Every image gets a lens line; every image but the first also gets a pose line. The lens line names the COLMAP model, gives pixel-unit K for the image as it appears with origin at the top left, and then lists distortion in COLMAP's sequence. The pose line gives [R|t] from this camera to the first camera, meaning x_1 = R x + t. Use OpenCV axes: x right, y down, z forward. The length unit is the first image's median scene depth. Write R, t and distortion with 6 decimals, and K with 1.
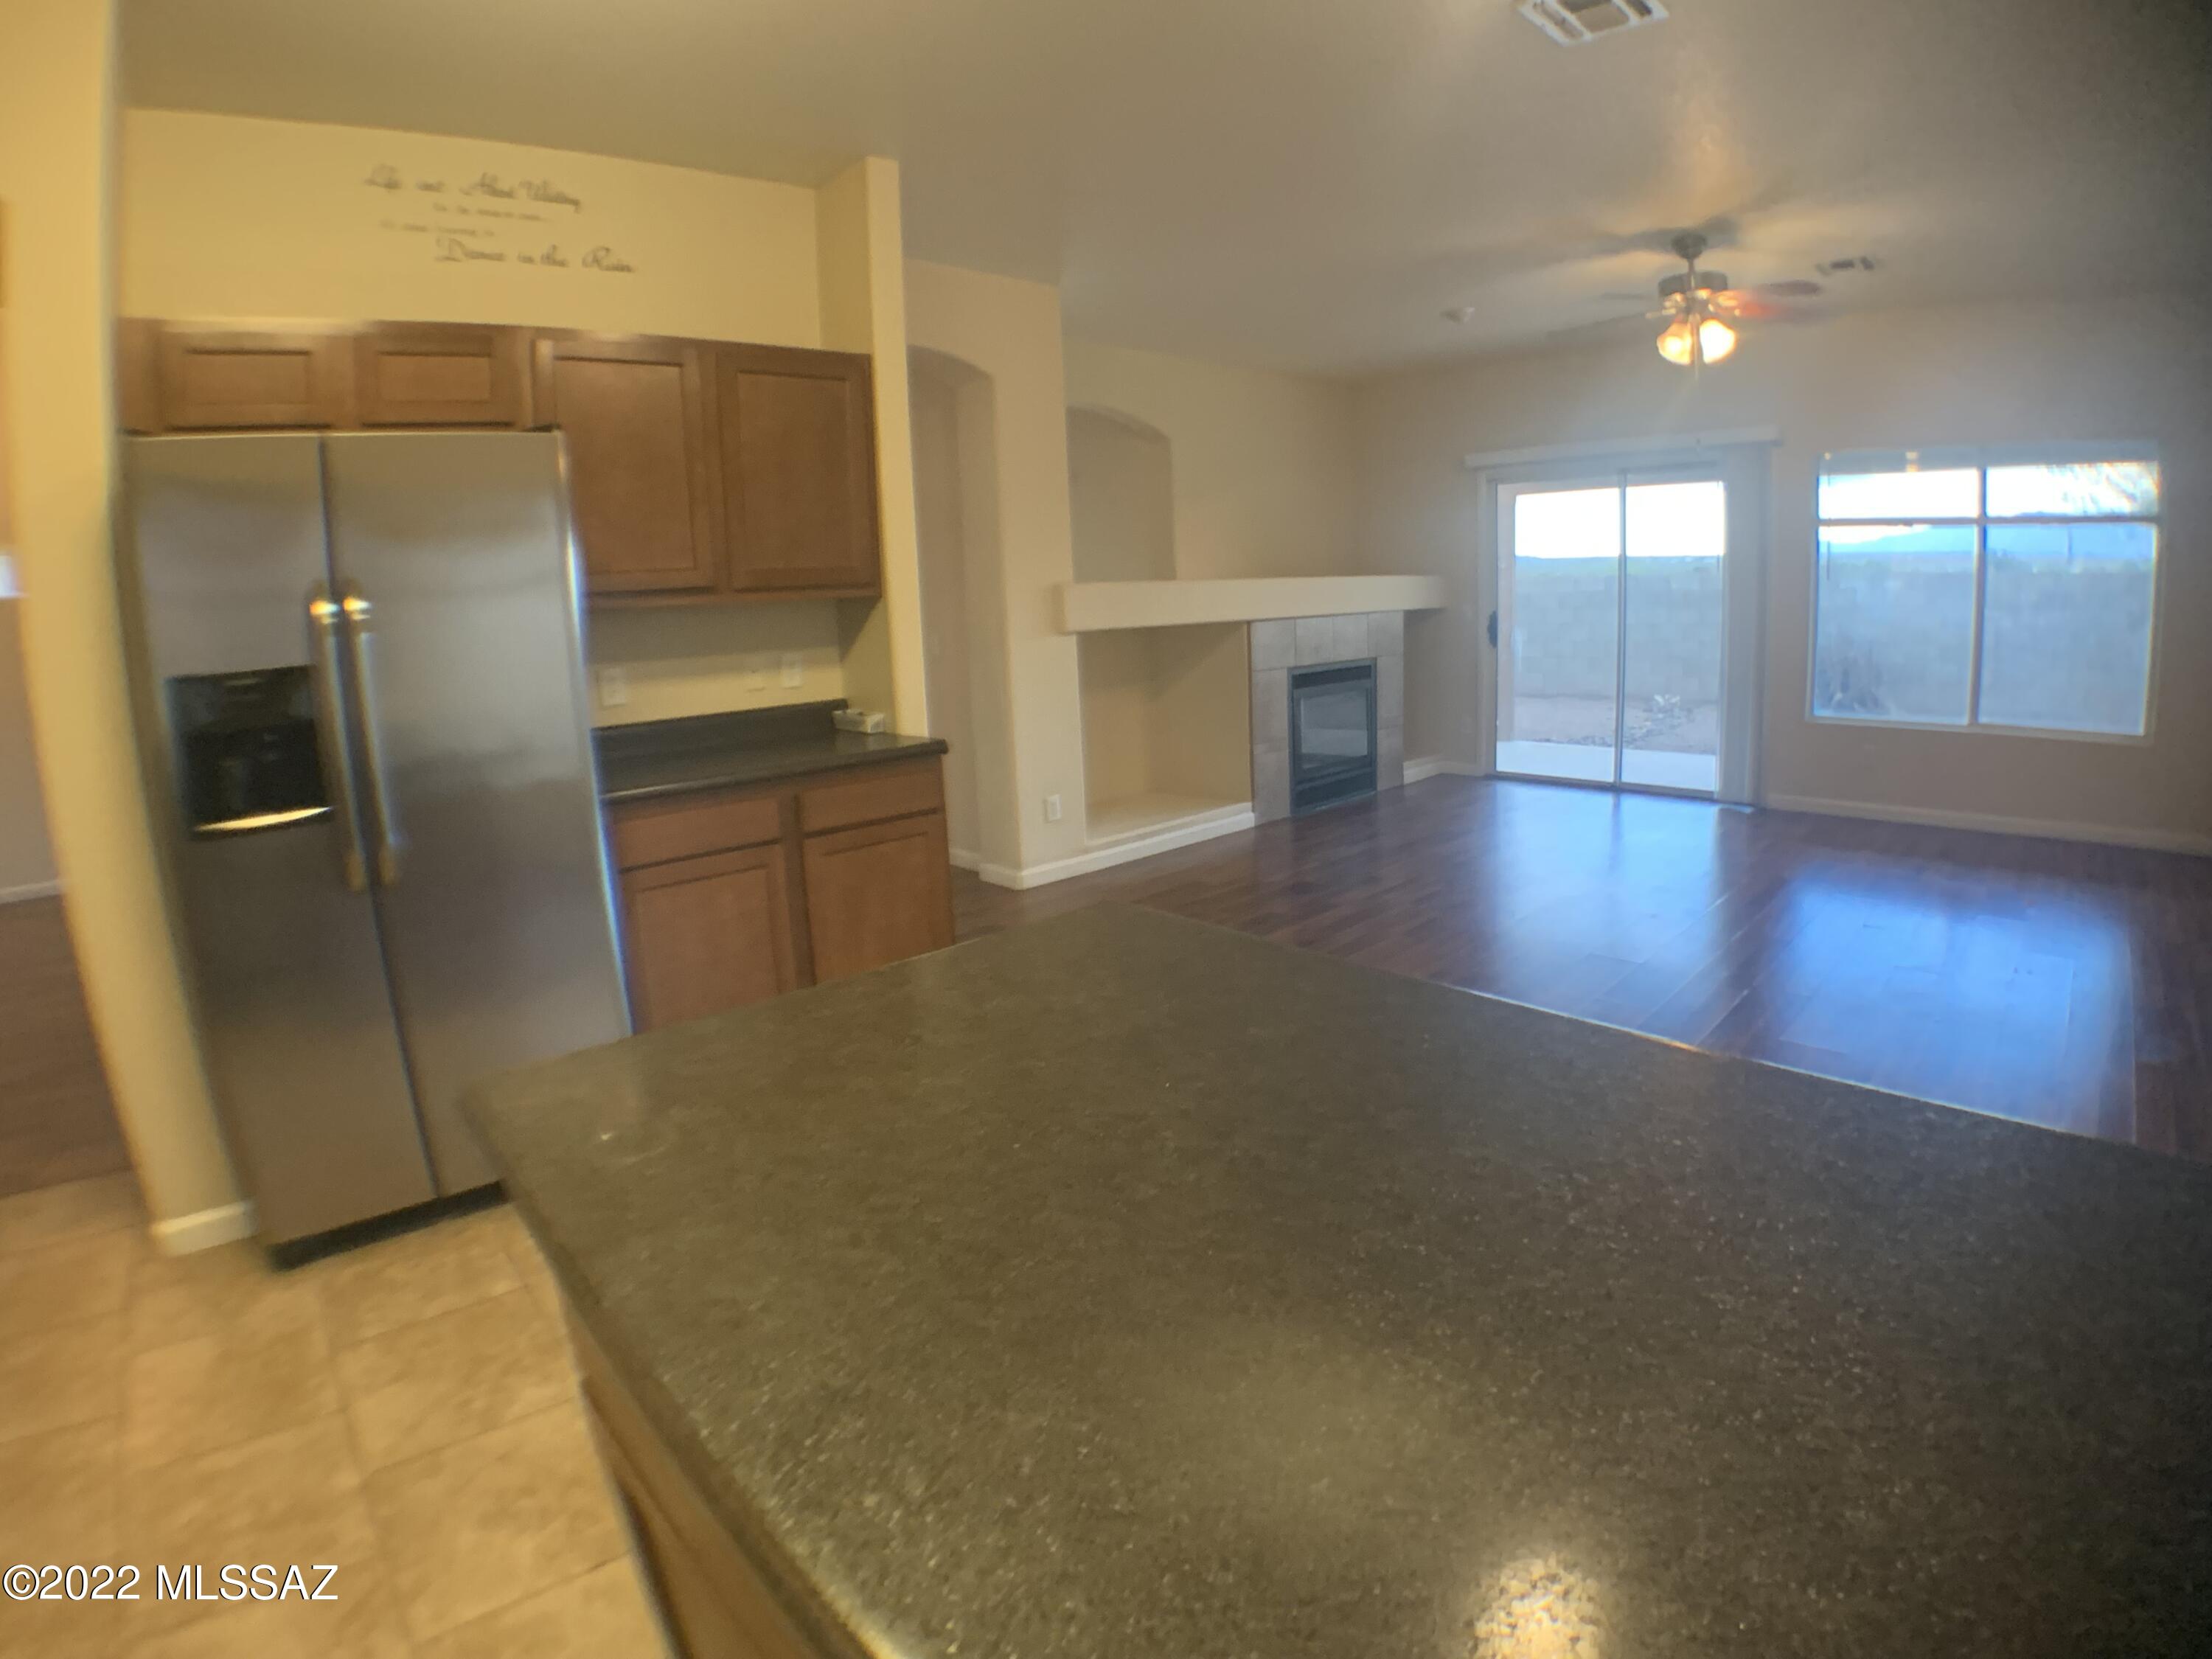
lens RADIAL K [[1072.3, 0, 1117.7], [0, 1072.3, 796.0], [0, 0, 1]] dist [-0.172678, 0.027488]
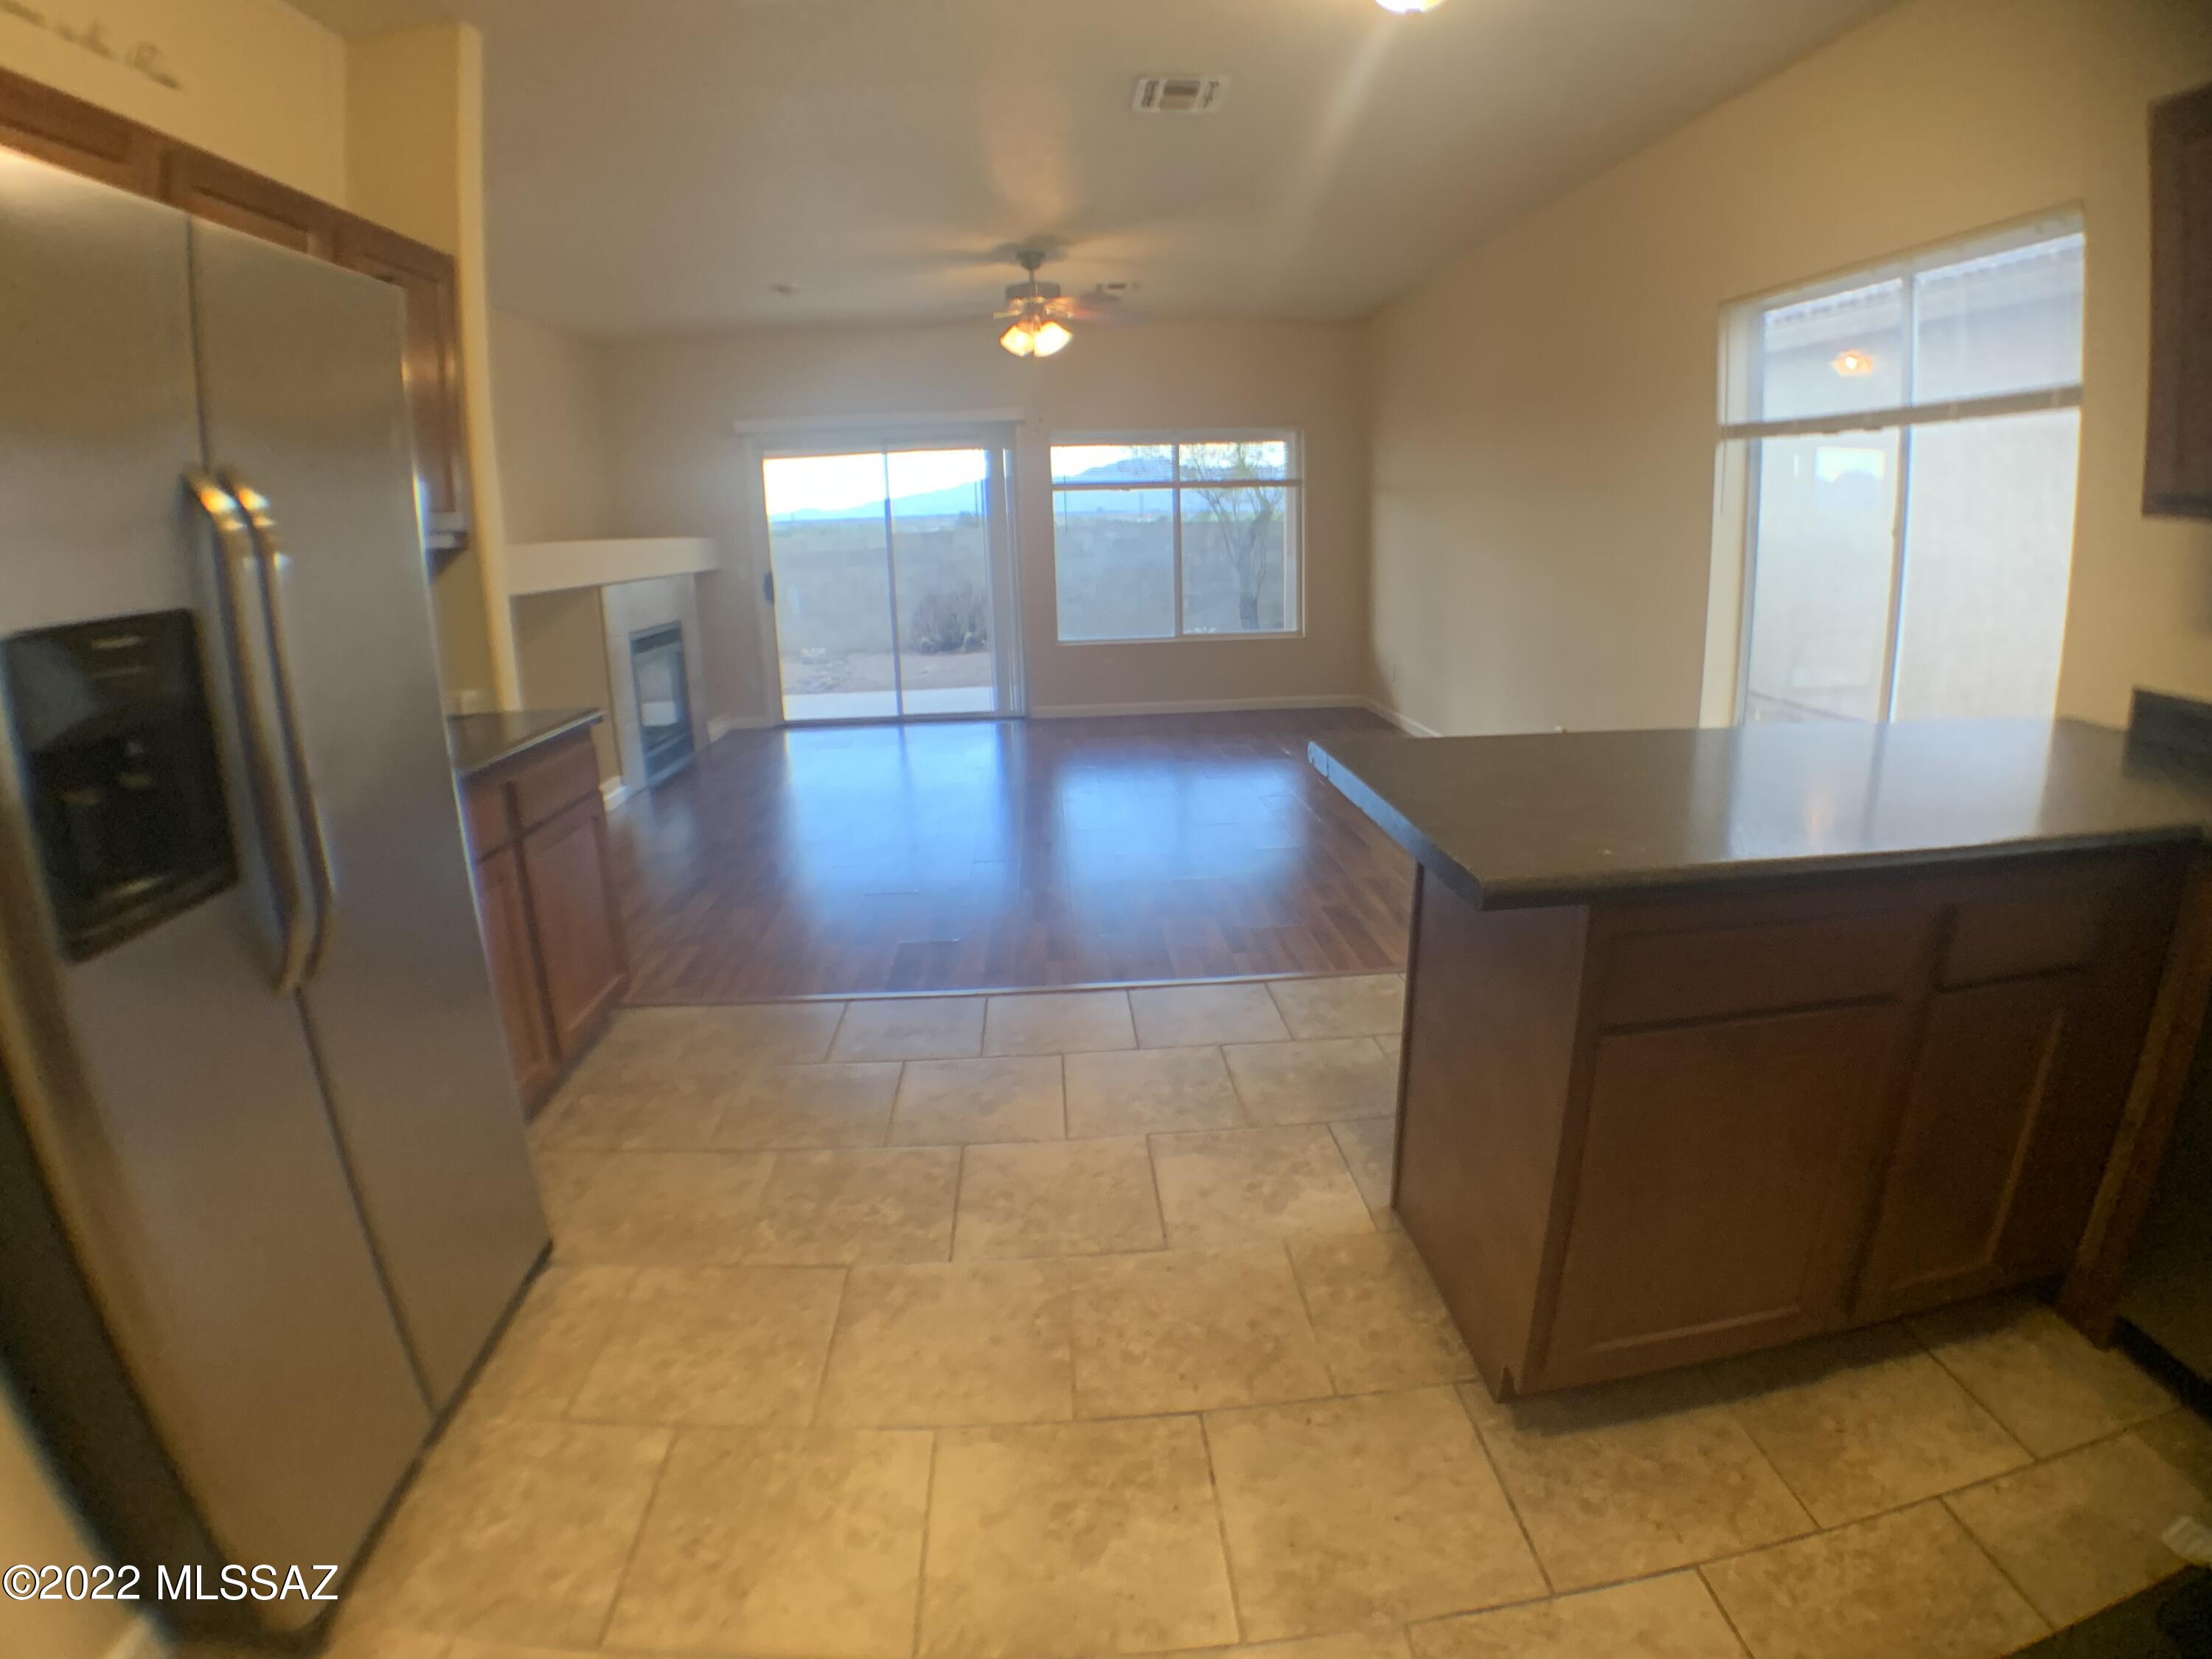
lens RADIAL K [[1072.3, 0, 1117.7], [0, 1072.3, 796.0], [0, 0, 1]] dist [-0.172678, 0.027488]
pose [[0.626658, -0.157393, 0.763235, -0.434094], [0.135067, 0.986506, 0.092538, -0.002810], [-0.767500, 0.045098, 0.639460, 0.110591]]
